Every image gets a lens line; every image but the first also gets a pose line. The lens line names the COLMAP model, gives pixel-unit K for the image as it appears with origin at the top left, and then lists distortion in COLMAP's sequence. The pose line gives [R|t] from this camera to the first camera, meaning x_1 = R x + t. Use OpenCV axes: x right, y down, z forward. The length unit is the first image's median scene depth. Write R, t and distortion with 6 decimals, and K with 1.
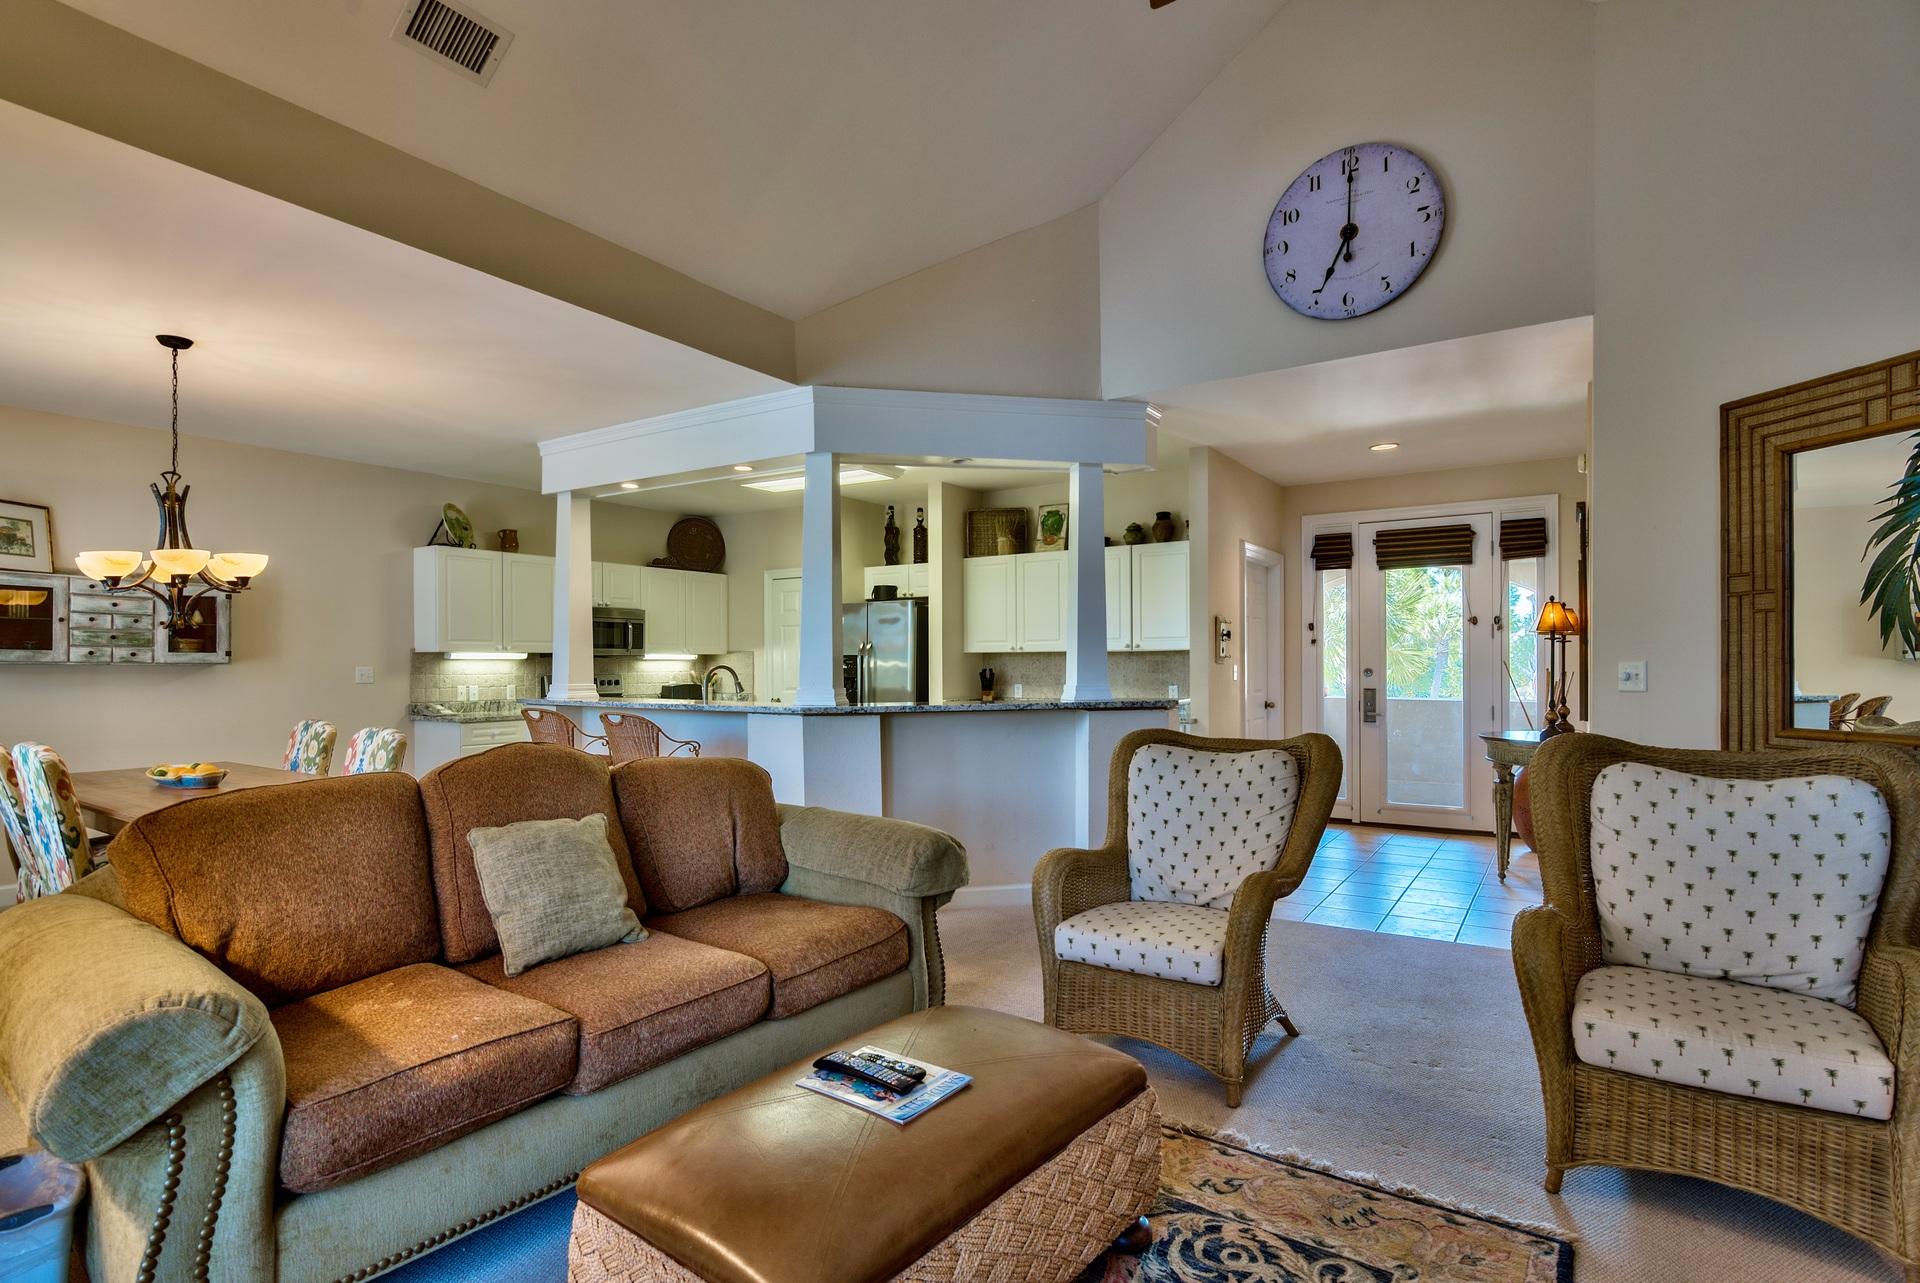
lens RADIAL K [[996.3, 0, 968.6], [0, 996.3, 660.3], [0, 0, 1]] dist [0.000352, 0.000082]
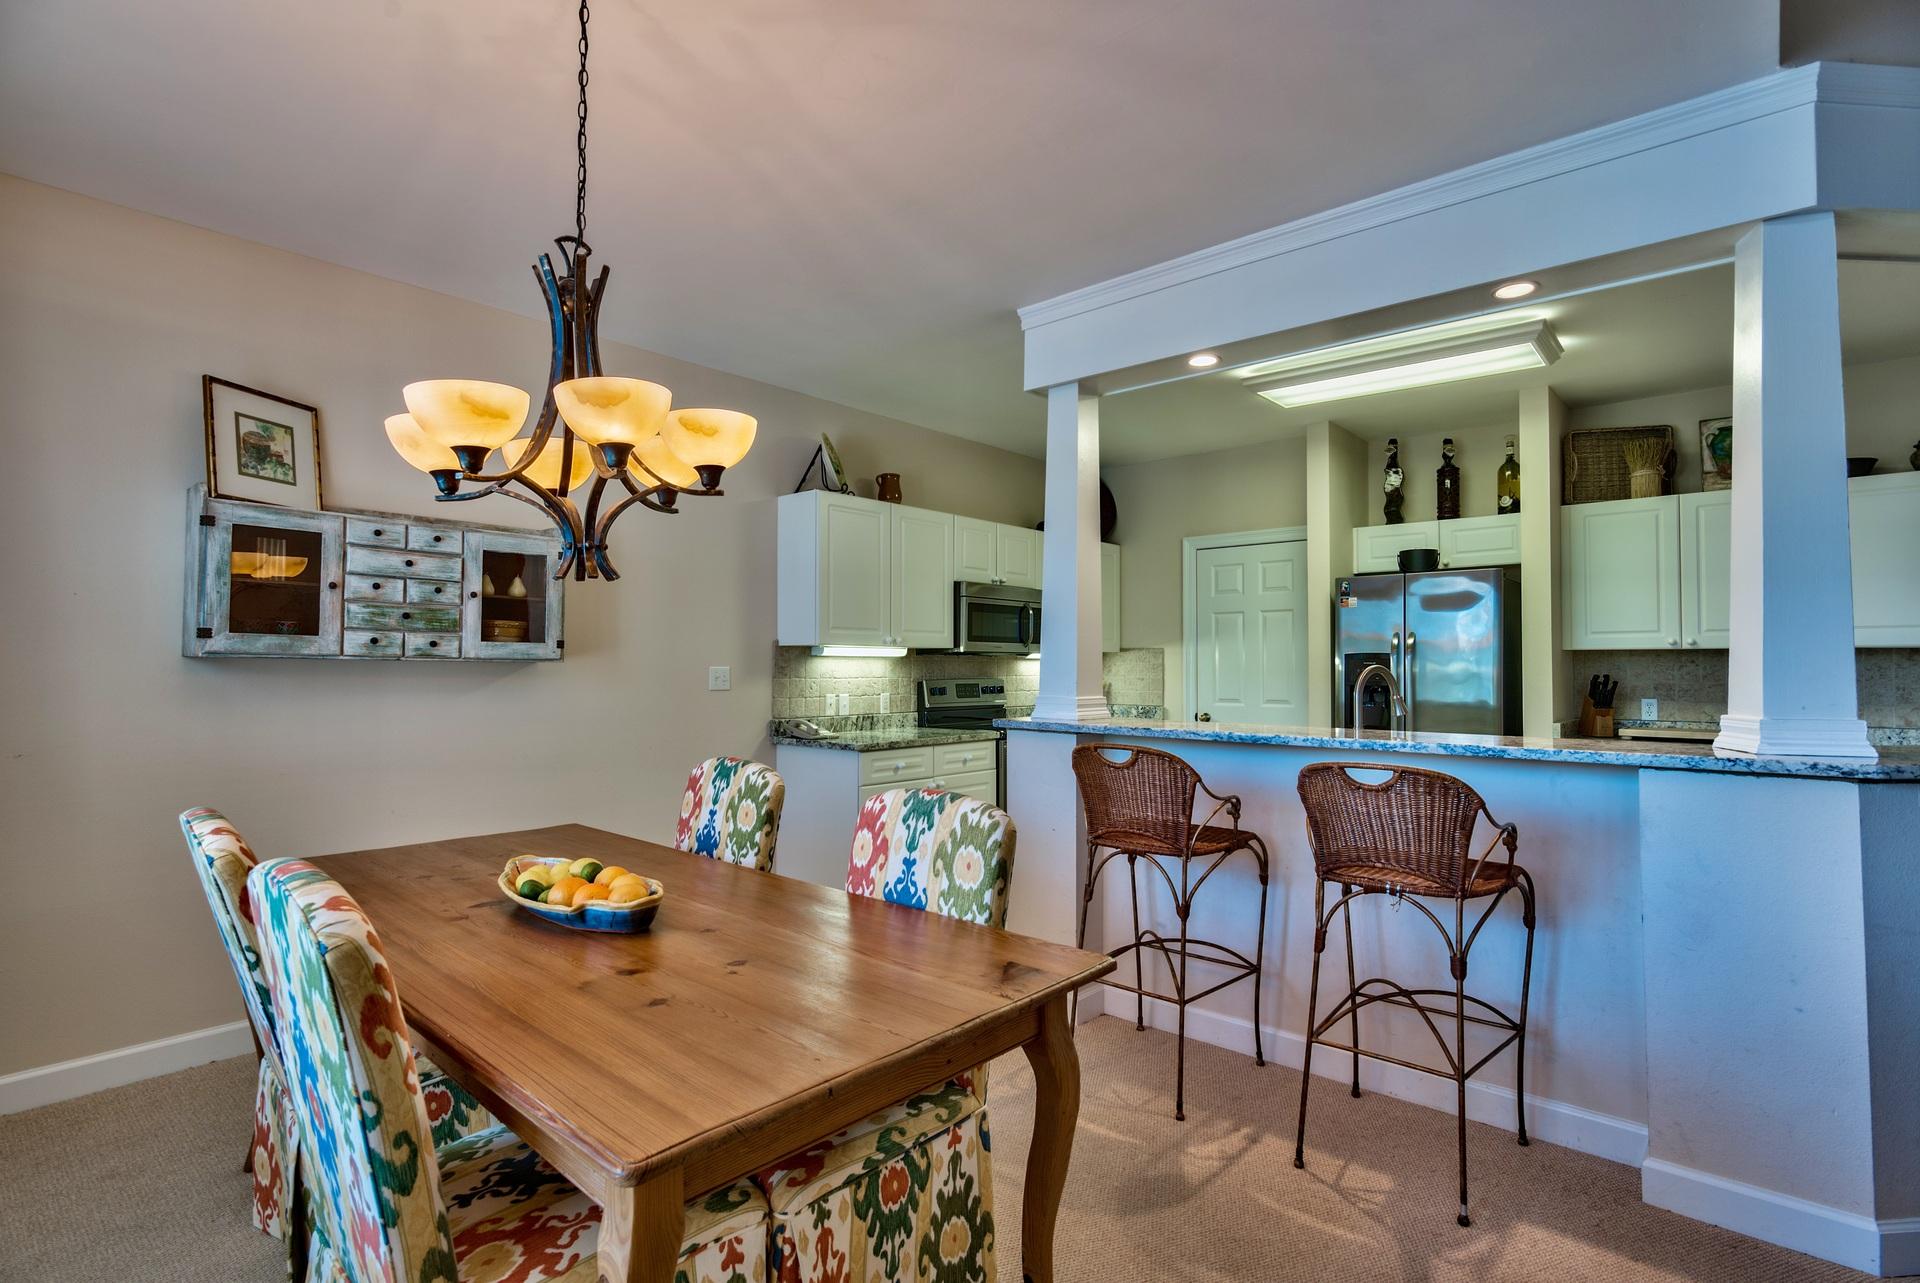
lens RADIAL K [[956.6, 0, 960.0], [0, 956.6, 641.5], [0, 0, 1]] dist [0.001430, -0.000049]
pose [[0.990668, 0.002195, -0.136278, -0.422212], [-0.005312, 0.999732, -0.022516, 0.004209], [0.136192, 0.023030, 0.990415, 0.443414]]
